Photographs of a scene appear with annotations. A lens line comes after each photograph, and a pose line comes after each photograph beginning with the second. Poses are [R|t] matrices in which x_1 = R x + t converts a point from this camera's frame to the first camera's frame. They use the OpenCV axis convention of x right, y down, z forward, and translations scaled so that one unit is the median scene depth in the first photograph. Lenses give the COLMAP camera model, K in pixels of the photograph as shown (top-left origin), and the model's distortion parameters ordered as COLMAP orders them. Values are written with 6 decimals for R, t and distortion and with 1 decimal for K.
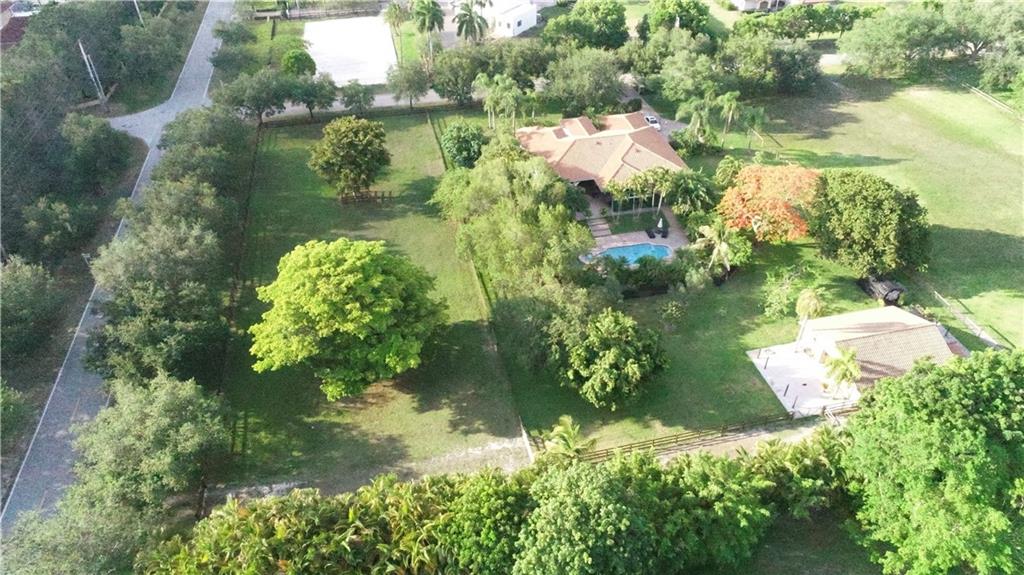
lens RADIAL K [[692.1, 0, 512.0], [0, 692.1, 287.5], [0, 0, 1]] dist [0.004722, -0.003640]
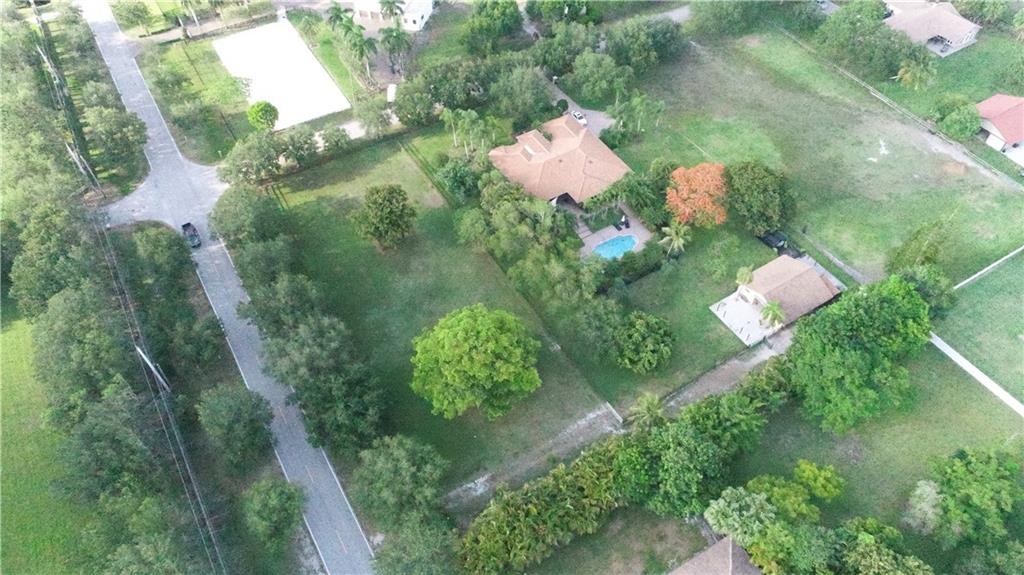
lens RADIAL K [[692.1, 0, 512.0], [0, 692.1, 287.5], [0, 0, 1]] dist [0.004722, -0.003640]
pose [[0.946126, -0.251302, 0.204187, -0.323357], [0.202433, 0.951239, 0.232734, -0.332283], [-0.252717, -0.178861, 0.950864, -0.309564]]
